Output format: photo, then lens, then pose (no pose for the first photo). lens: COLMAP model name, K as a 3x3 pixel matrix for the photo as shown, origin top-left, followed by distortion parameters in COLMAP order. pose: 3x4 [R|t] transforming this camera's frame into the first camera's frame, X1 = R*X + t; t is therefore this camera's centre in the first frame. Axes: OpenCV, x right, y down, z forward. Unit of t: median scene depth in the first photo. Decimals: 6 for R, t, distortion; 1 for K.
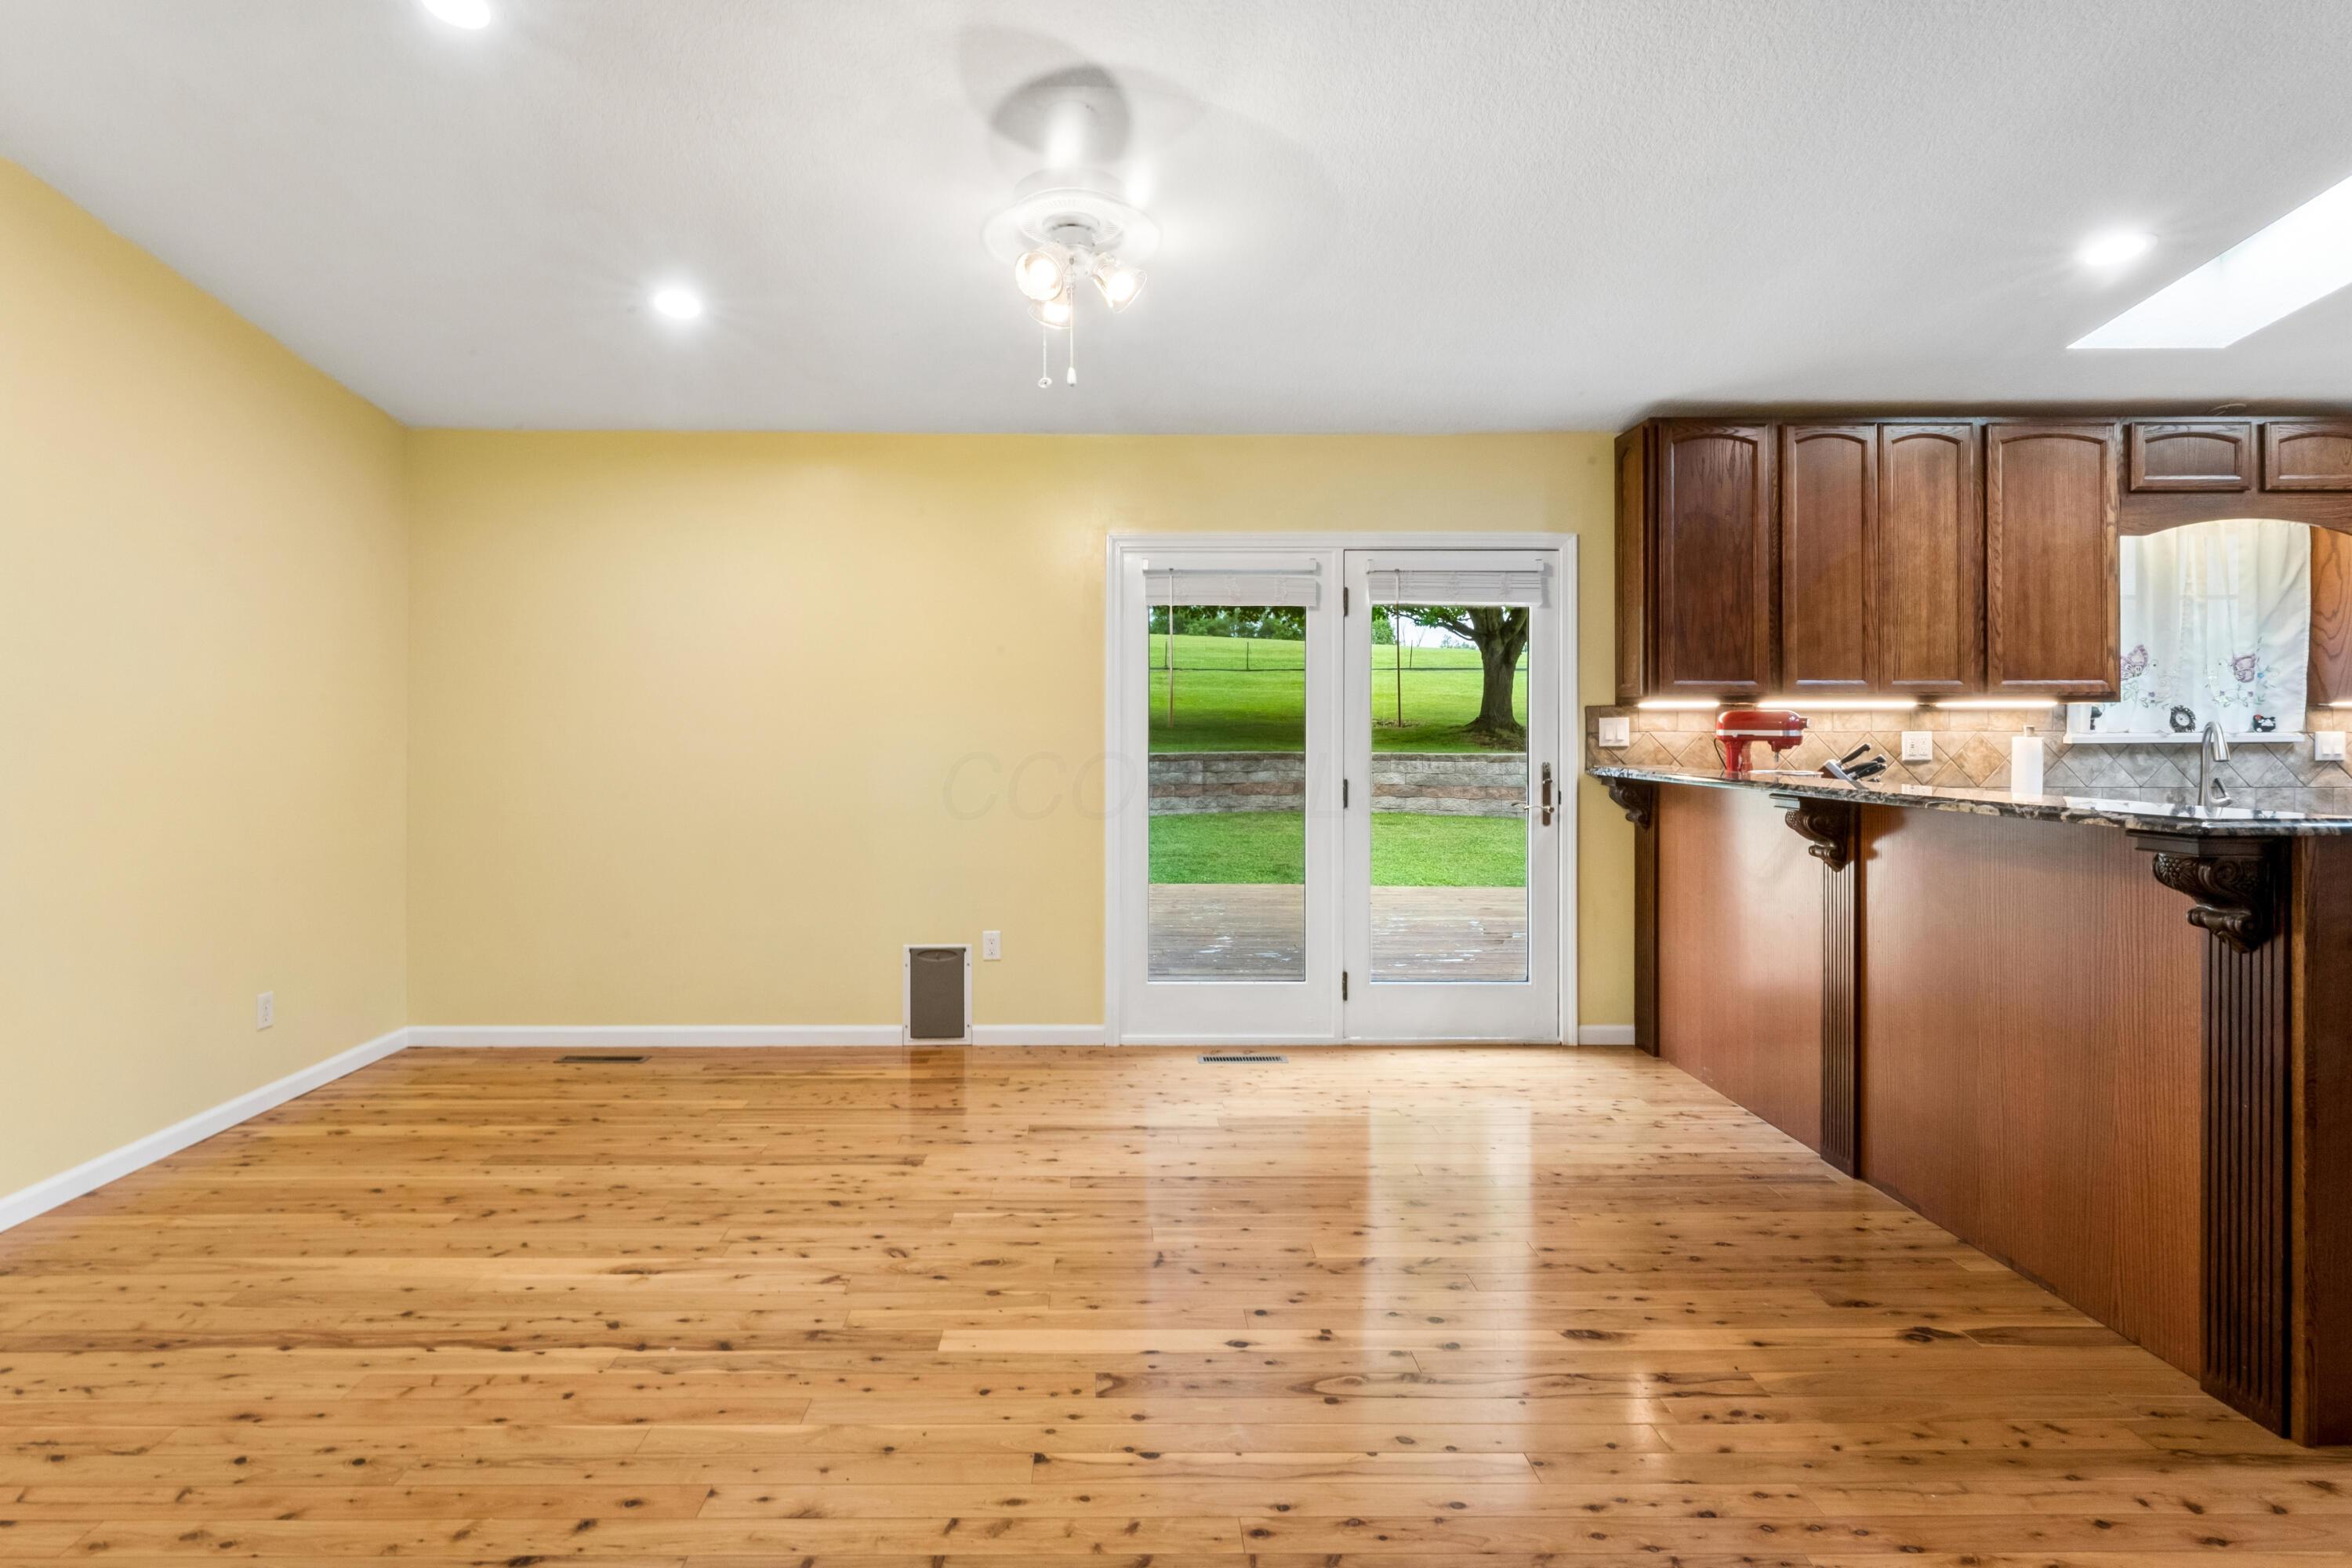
lens RADIAL K [[1096.7, 0, 1128.3], [0, 1096.7, 739.2], [0, 0, 1]] dist [0.001907, -0.000311]
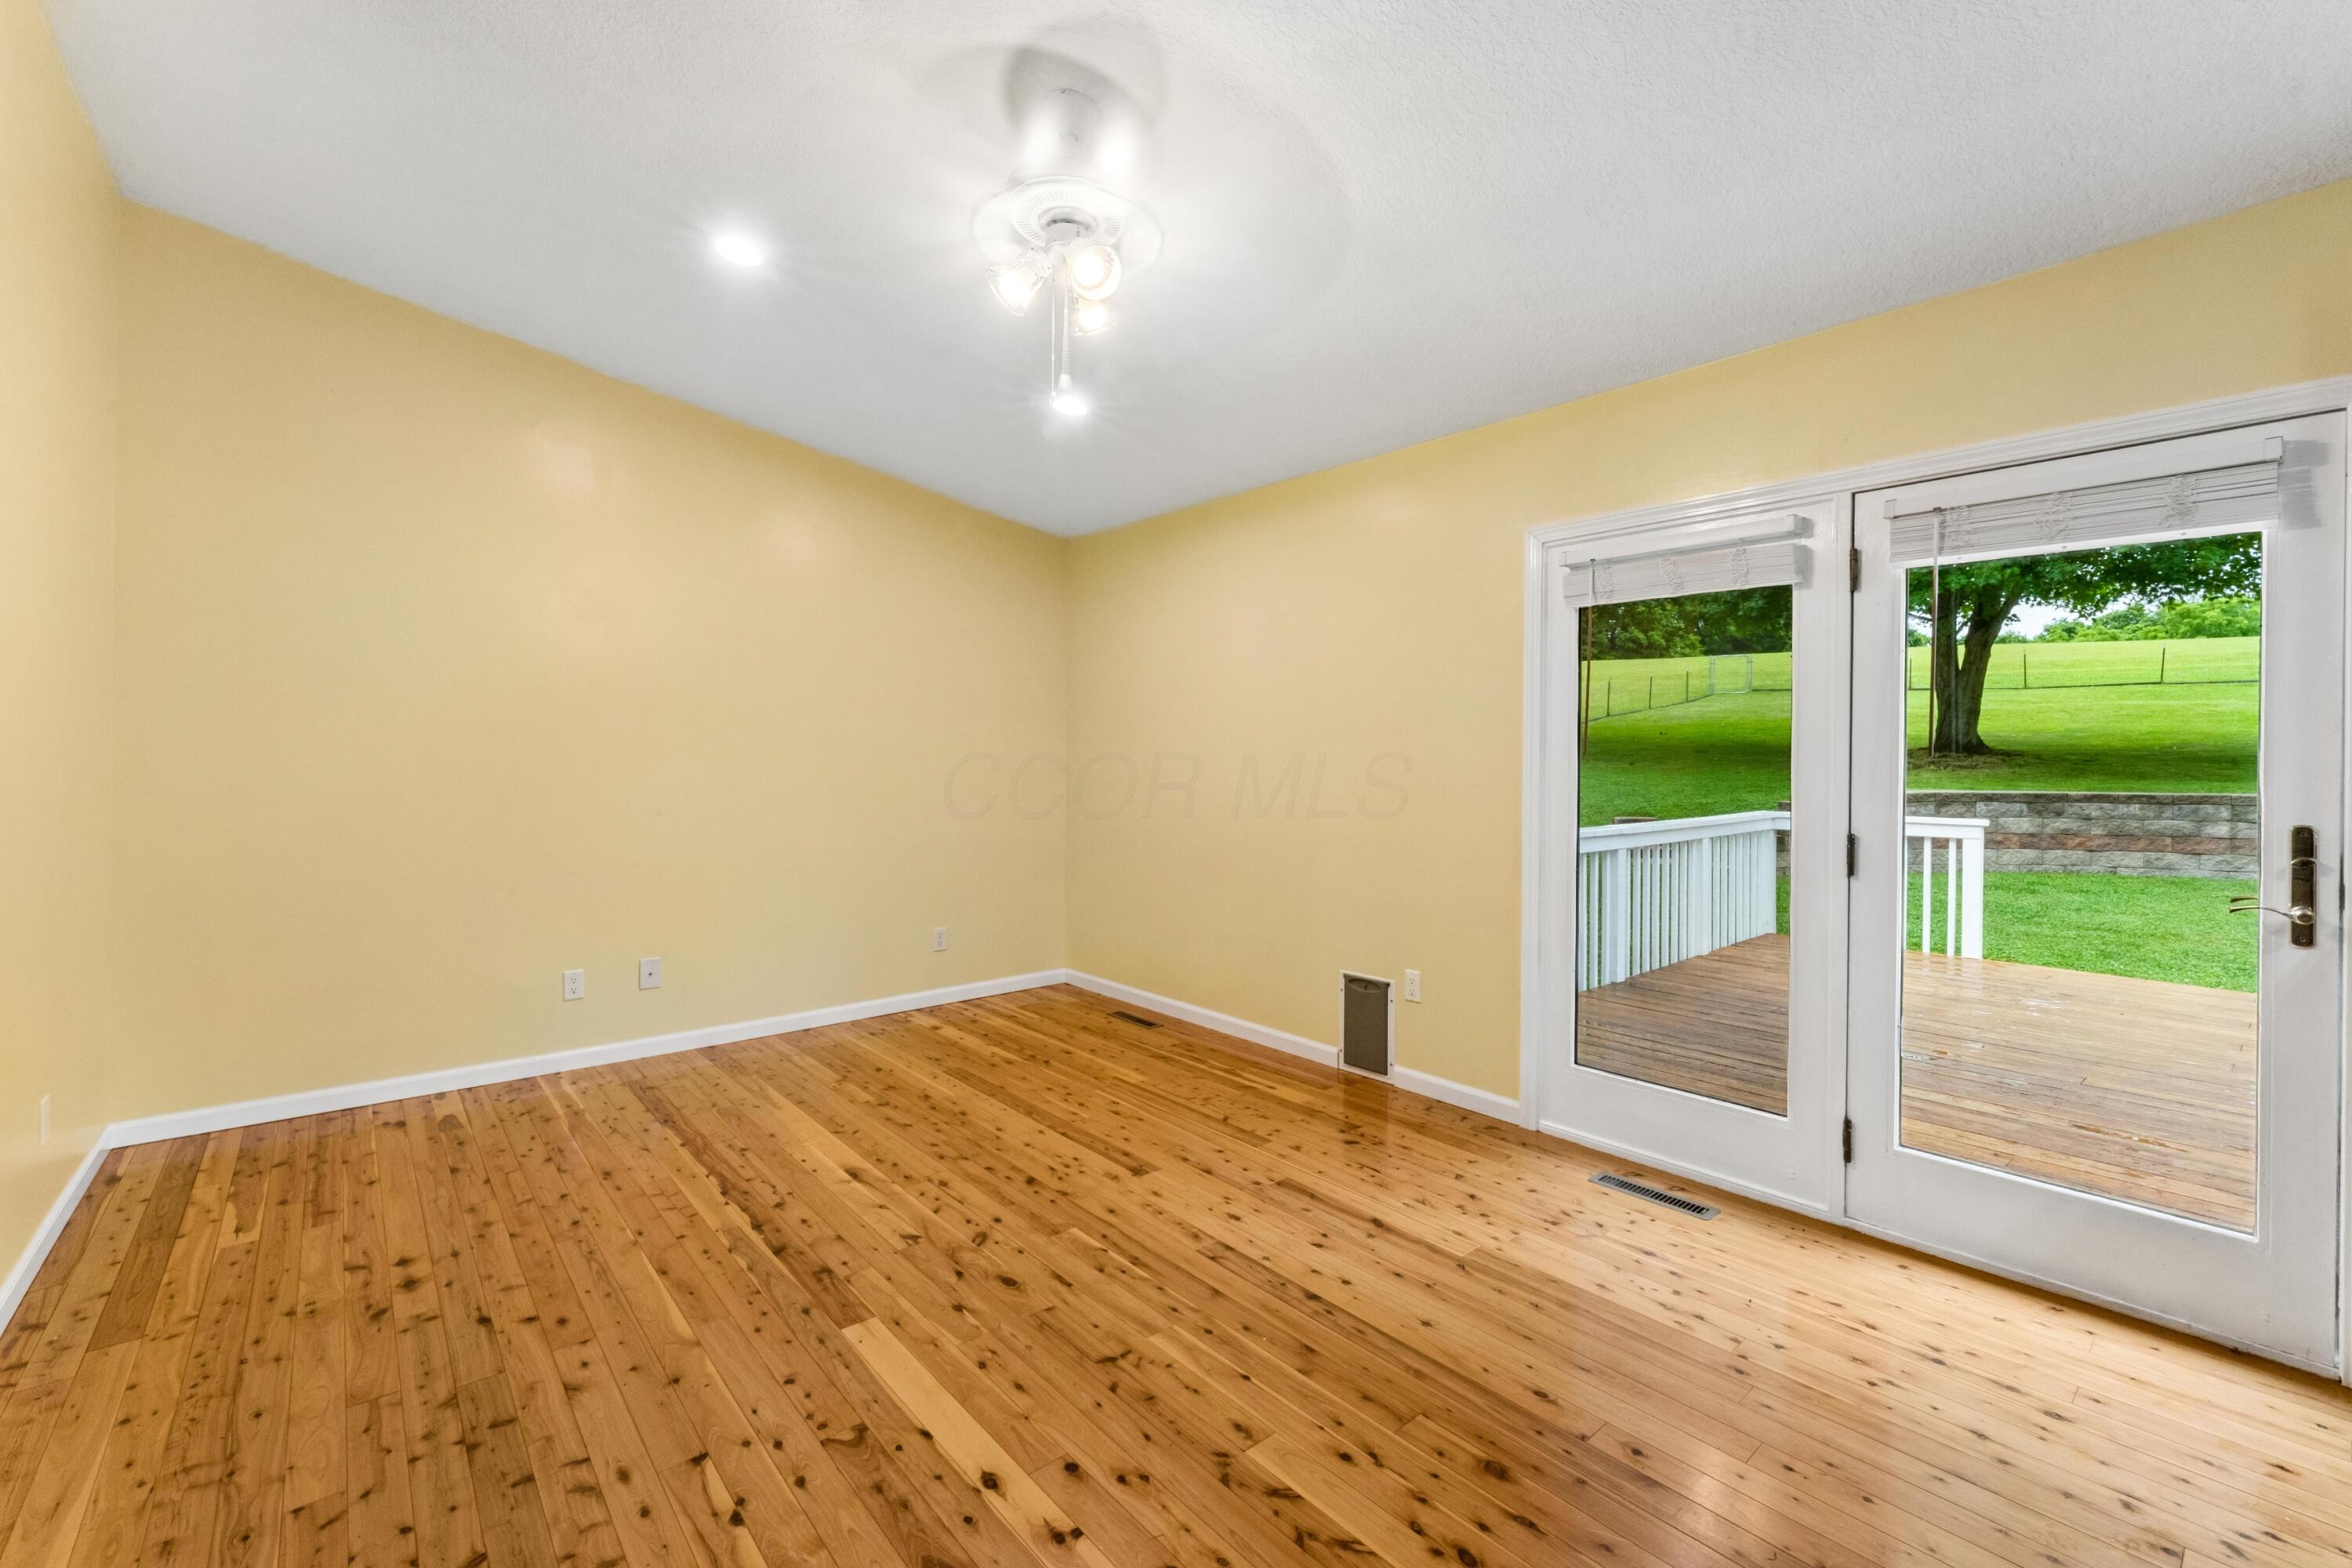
lens RADIAL K [[965.0, 0, 1176.9], [0, 965.0, 759.6], [0, 0, 1]] dist [0.001723, -0.000528]
pose [[0.664629, 0.005614, -0.747153, 0.517651], [-0.011623, 0.999928, -0.002826, -0.003131], [0.747083, 0.010562, 0.664646, 0.419661]]
